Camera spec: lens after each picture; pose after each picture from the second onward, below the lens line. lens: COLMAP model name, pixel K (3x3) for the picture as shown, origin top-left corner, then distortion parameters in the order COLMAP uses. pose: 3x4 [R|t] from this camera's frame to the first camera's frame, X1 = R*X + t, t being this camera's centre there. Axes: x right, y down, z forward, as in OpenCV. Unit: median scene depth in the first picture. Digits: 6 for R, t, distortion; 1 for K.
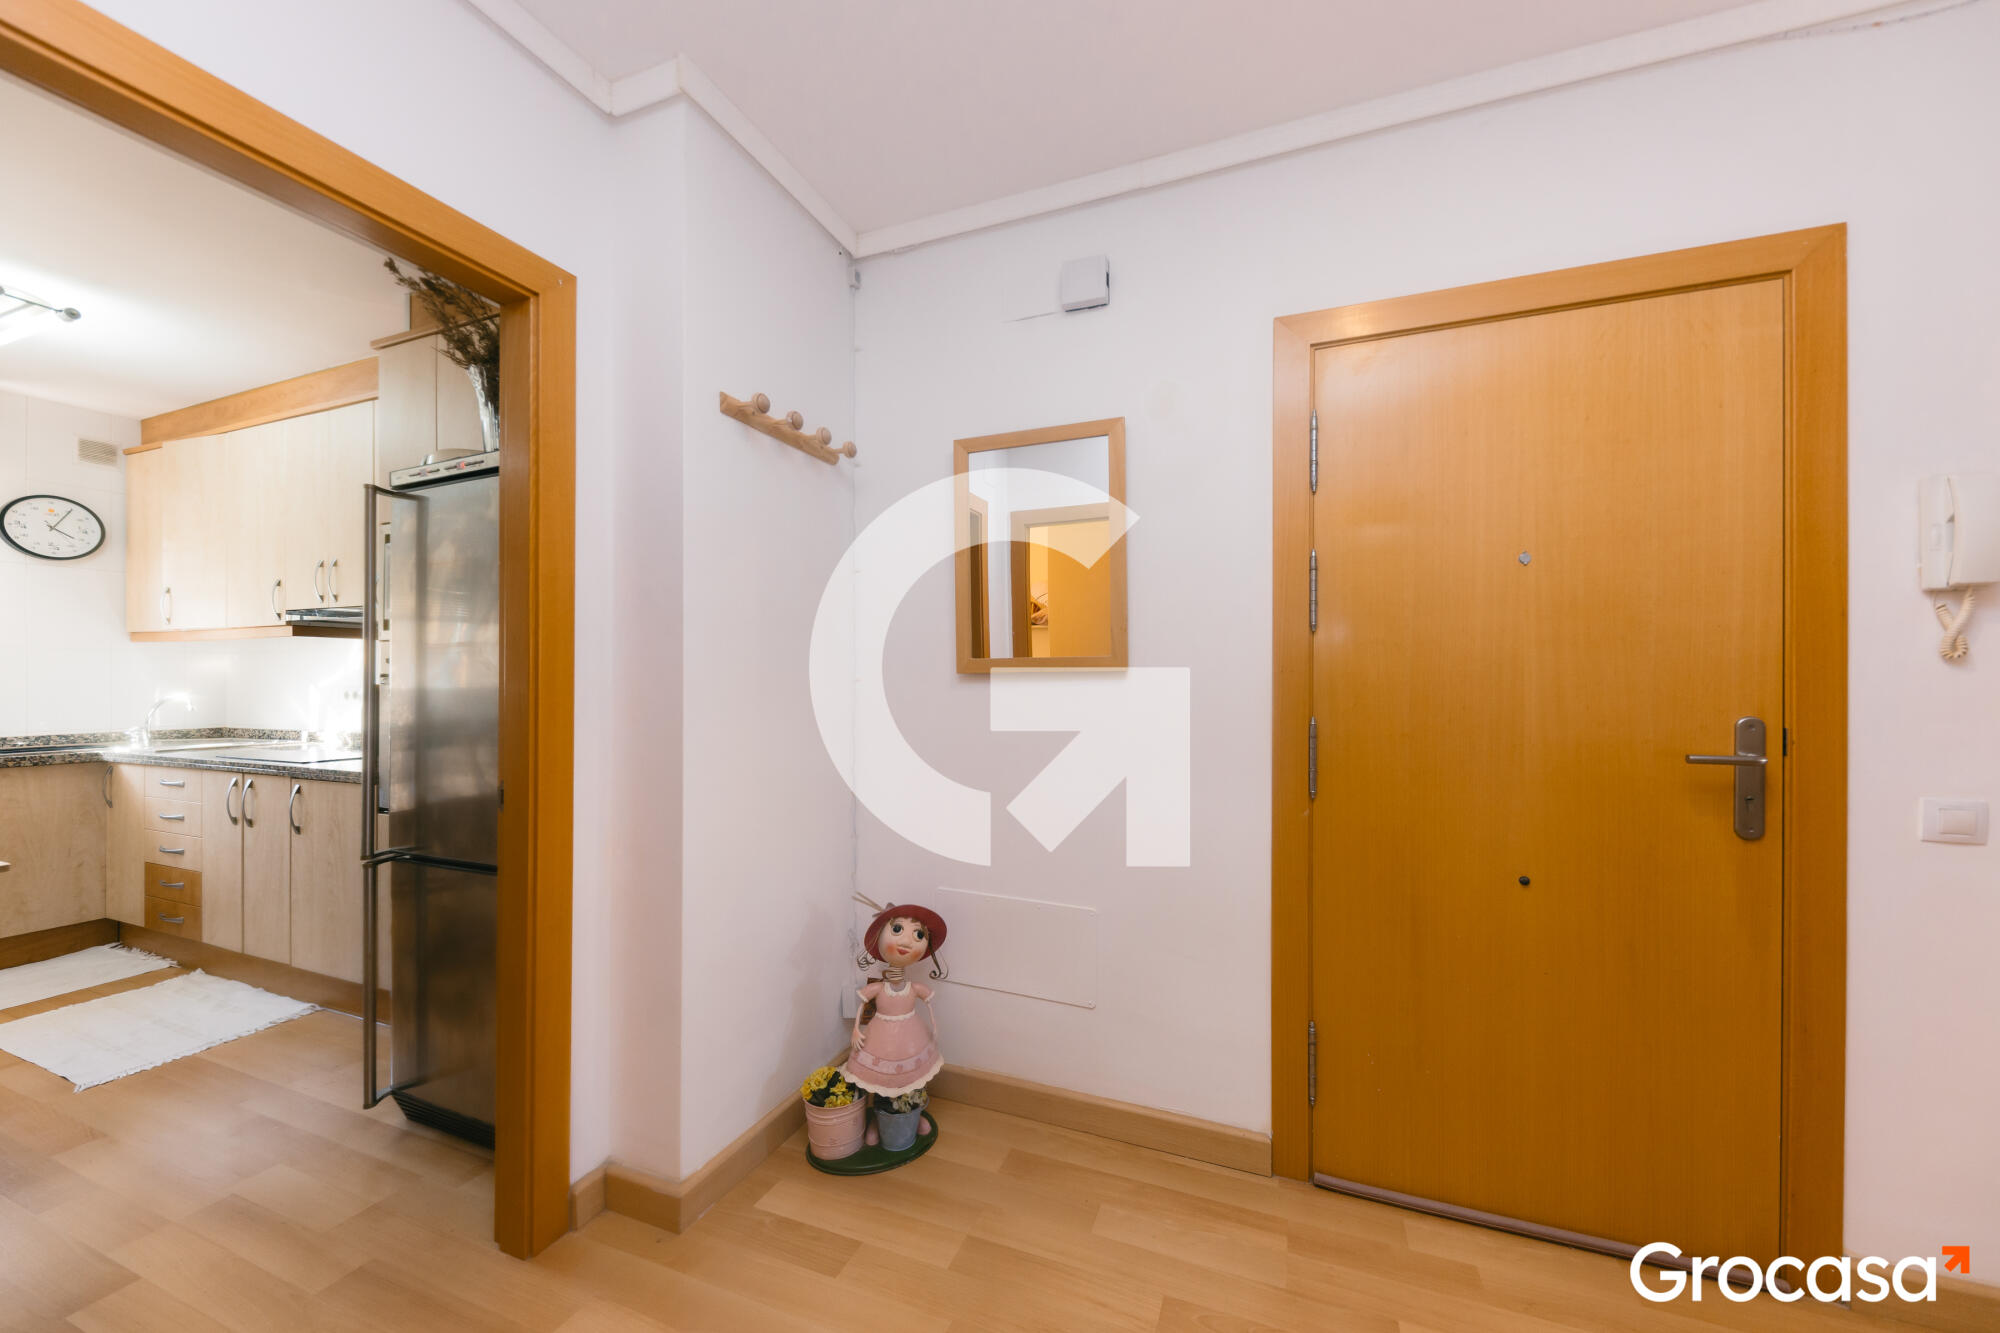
lens RADIAL K [[699.8, 0, 1030.5], [0, 699.8, 672.4], [0, 0, 1]] dist [0.000511, 0.000037]
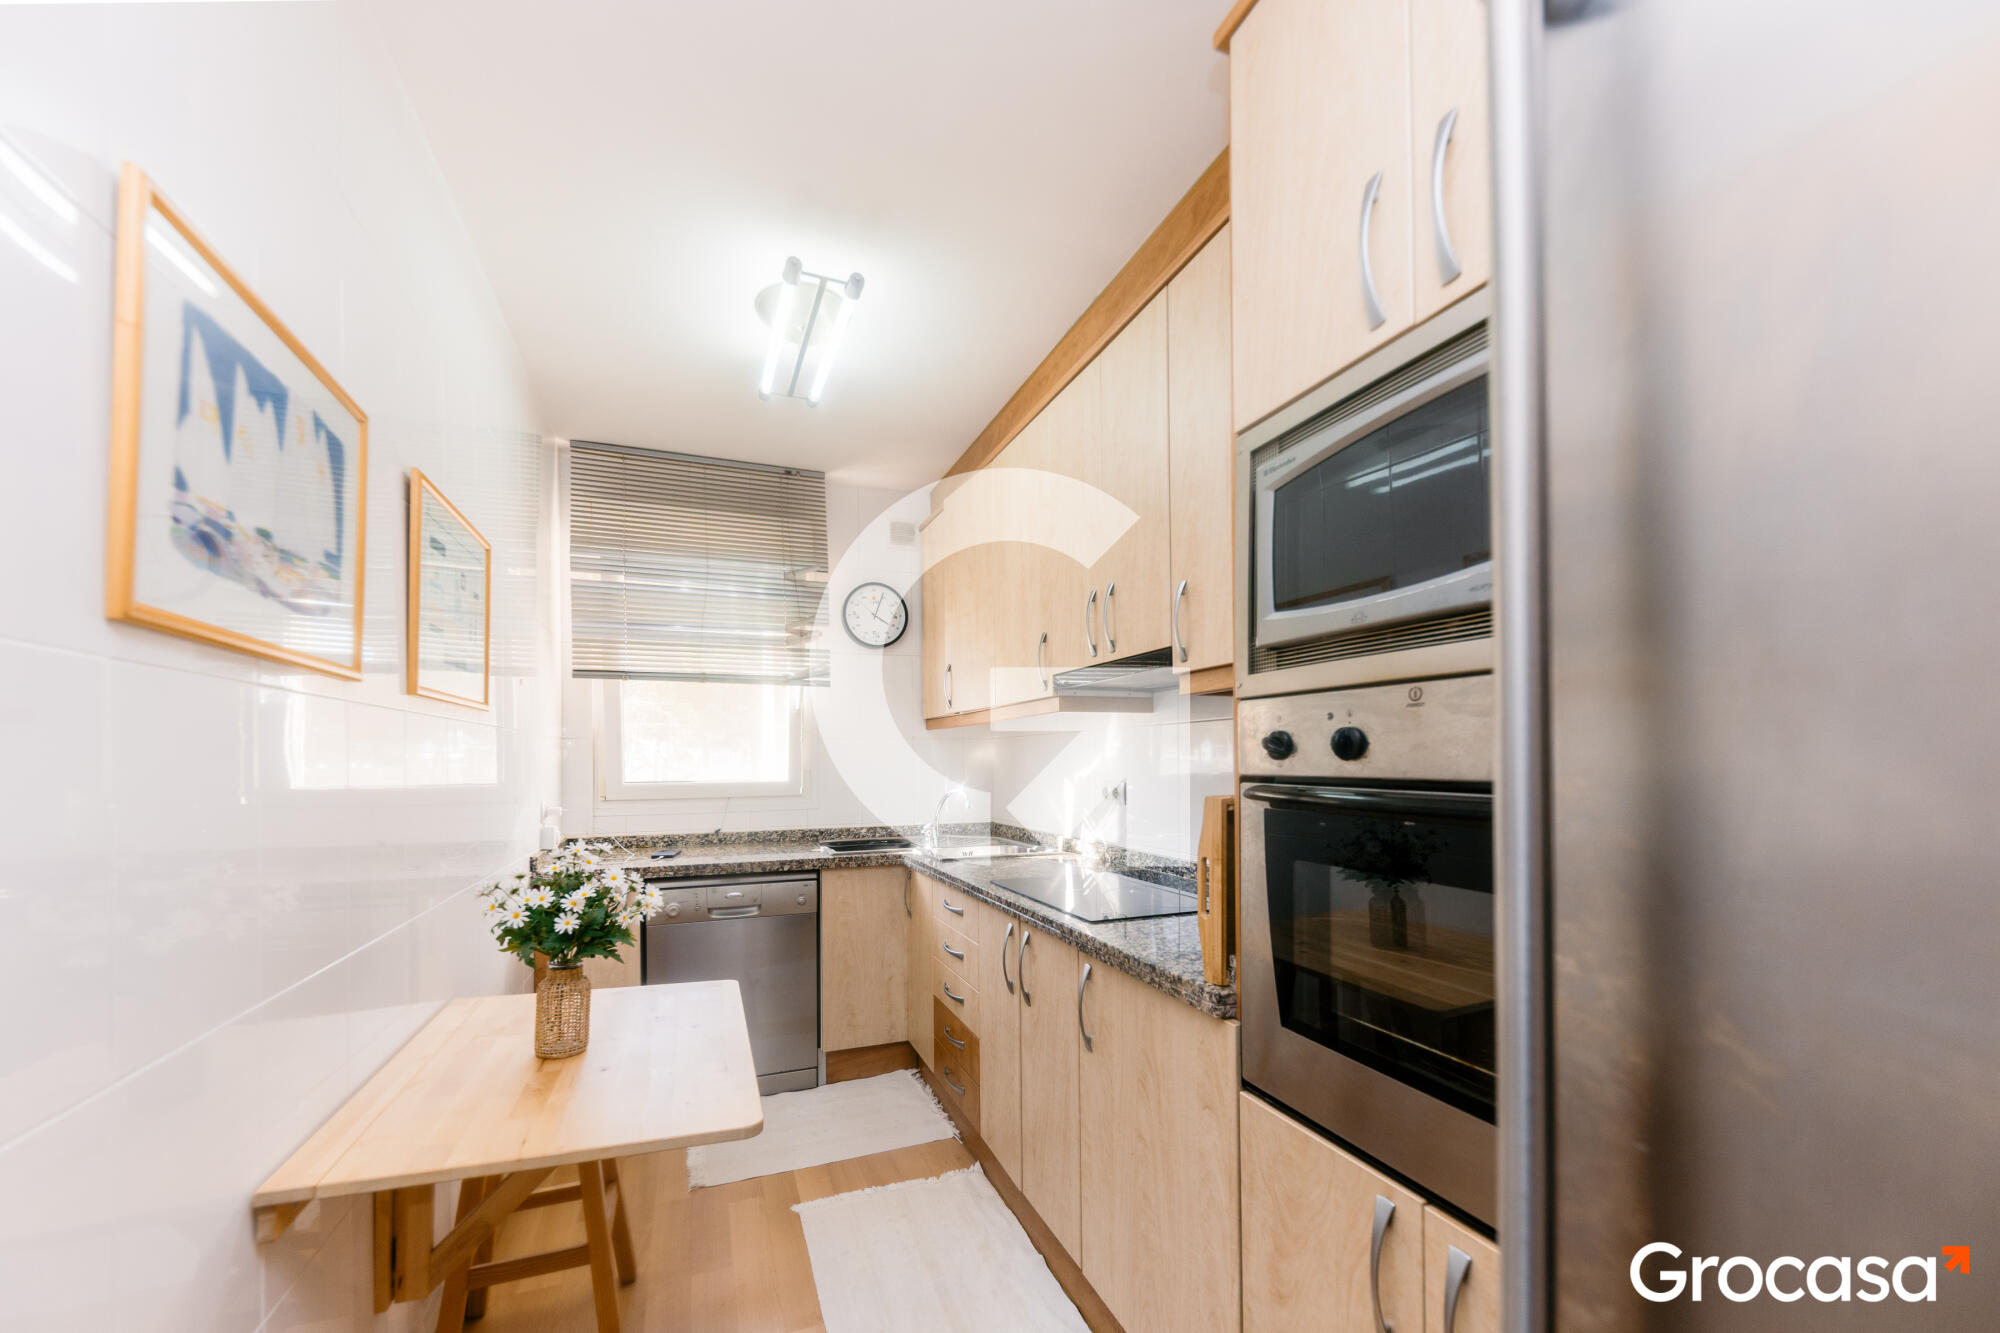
lens RADIAL K [[752.5, 0, 989.6], [0, 752.5, 786.8], [0, 0, 1]] dist [0.021145, -0.000067]
pose [[0.663569, 0.024598, -0.747710, -0.568043], [0.011104, 0.999025, 0.042720, -0.010583], [0.748032, -0.036650, 0.662650, 0.474257]]
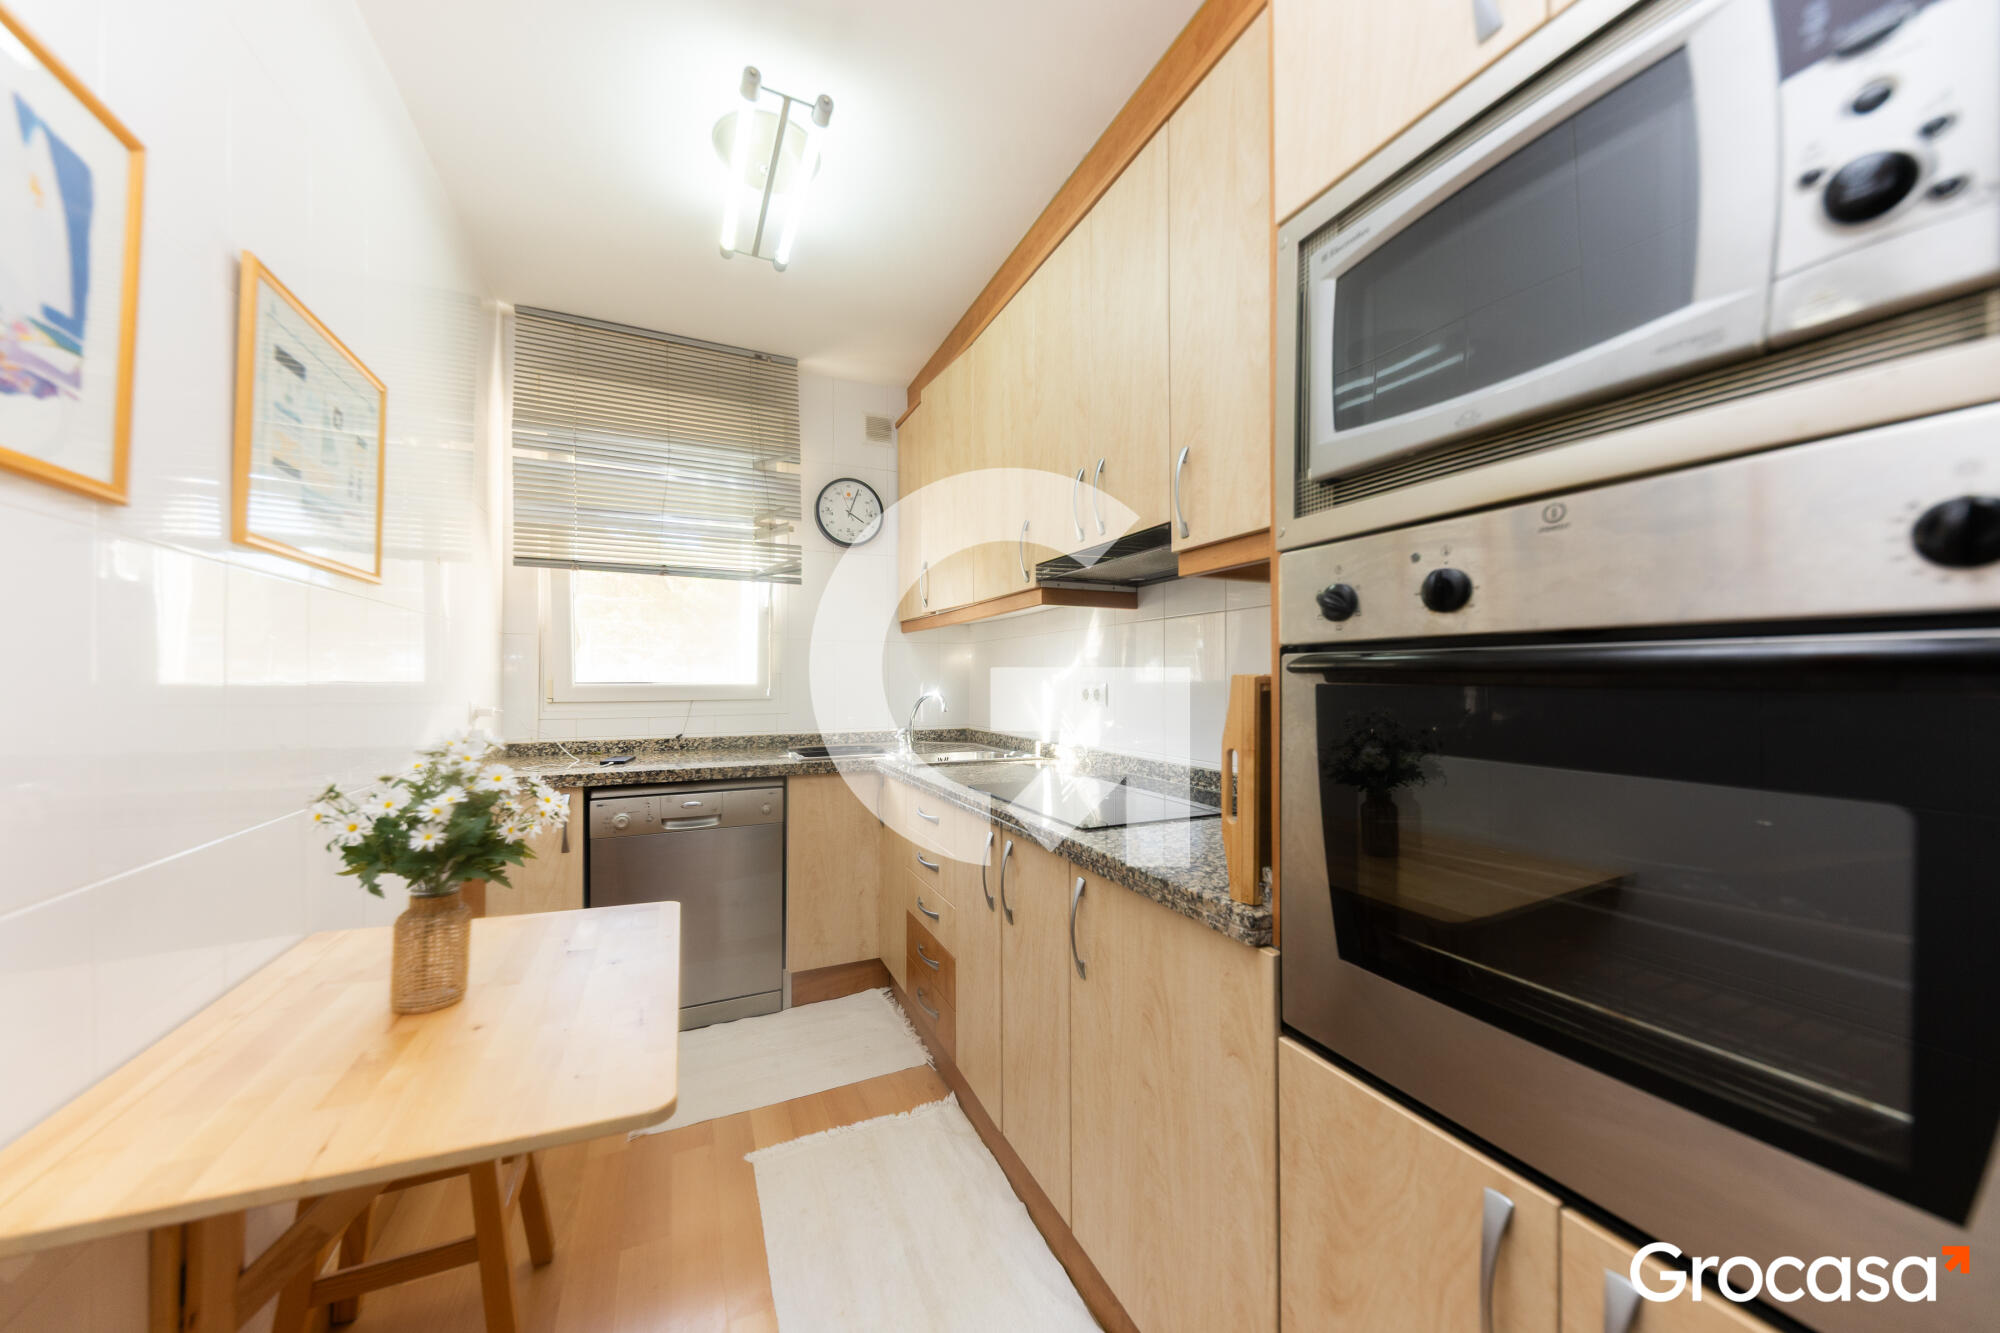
lens RADIAL K [[702.0, 0, 1010.7], [0, 702.0, 685.4], [0, 0, 1]] dist [0.011434, -0.004434]
pose [[0.709614, 0.008301, -0.704542, -0.644867], [0.001975, 0.999903, 0.013771, 0.013654], [0.704588, -0.011164, 0.709529, 0.538630]]
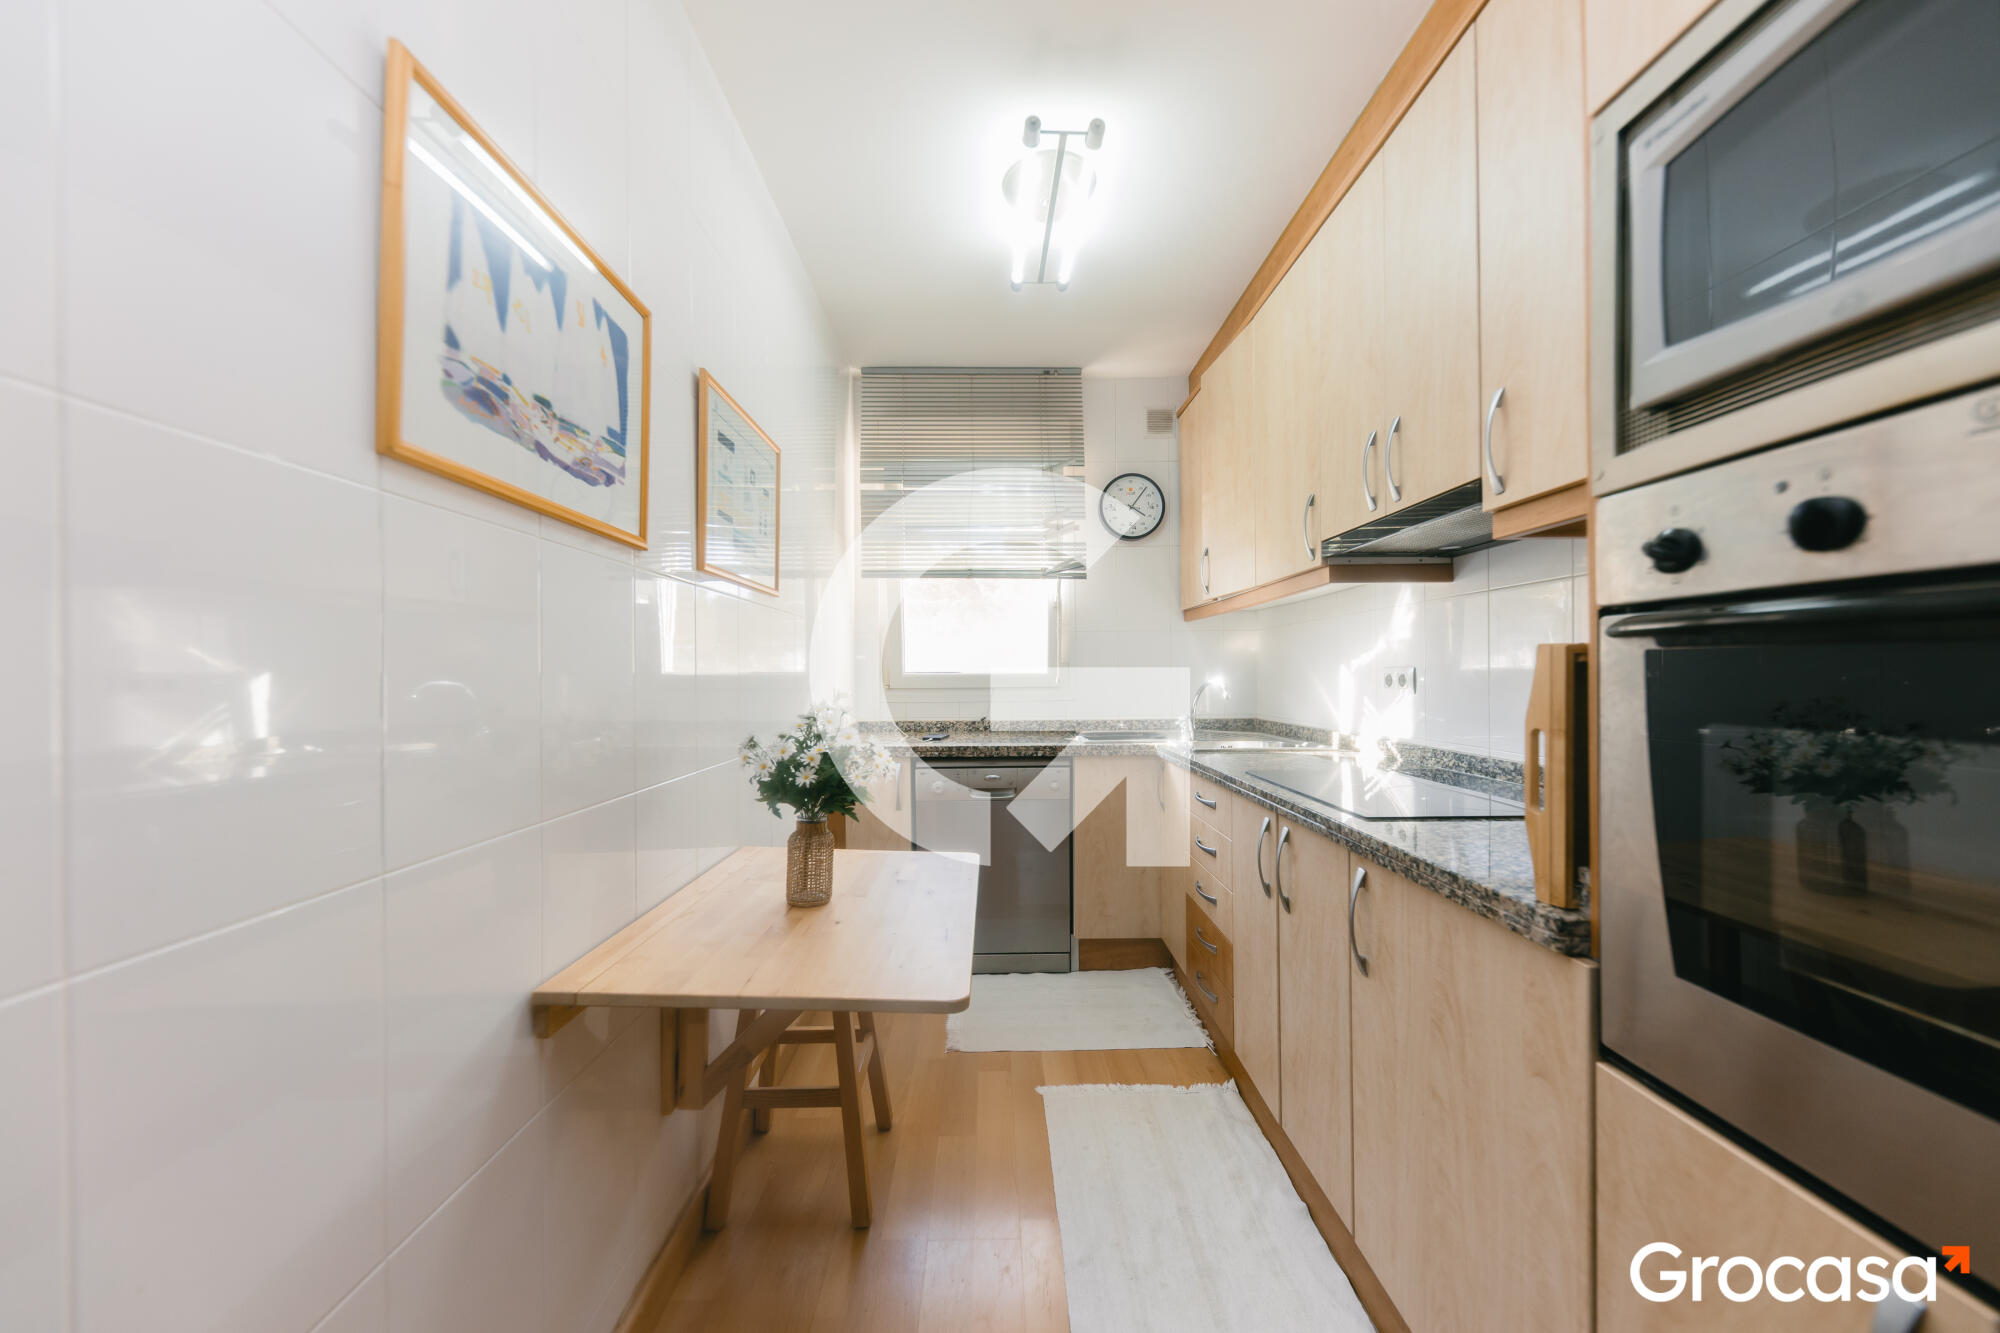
lens RADIAL K [[702.0, 0, 1010.7], [0, 702.0, 685.4], [0, 0, 1]] dist [0.011434, -0.004434]
pose [[0.369424, 0.013446, -0.929164, -0.614547], [0.014419, 0.999692, 0.020199, 0.021084], [0.929149, -0.020860, 0.369116, 0.537239]]
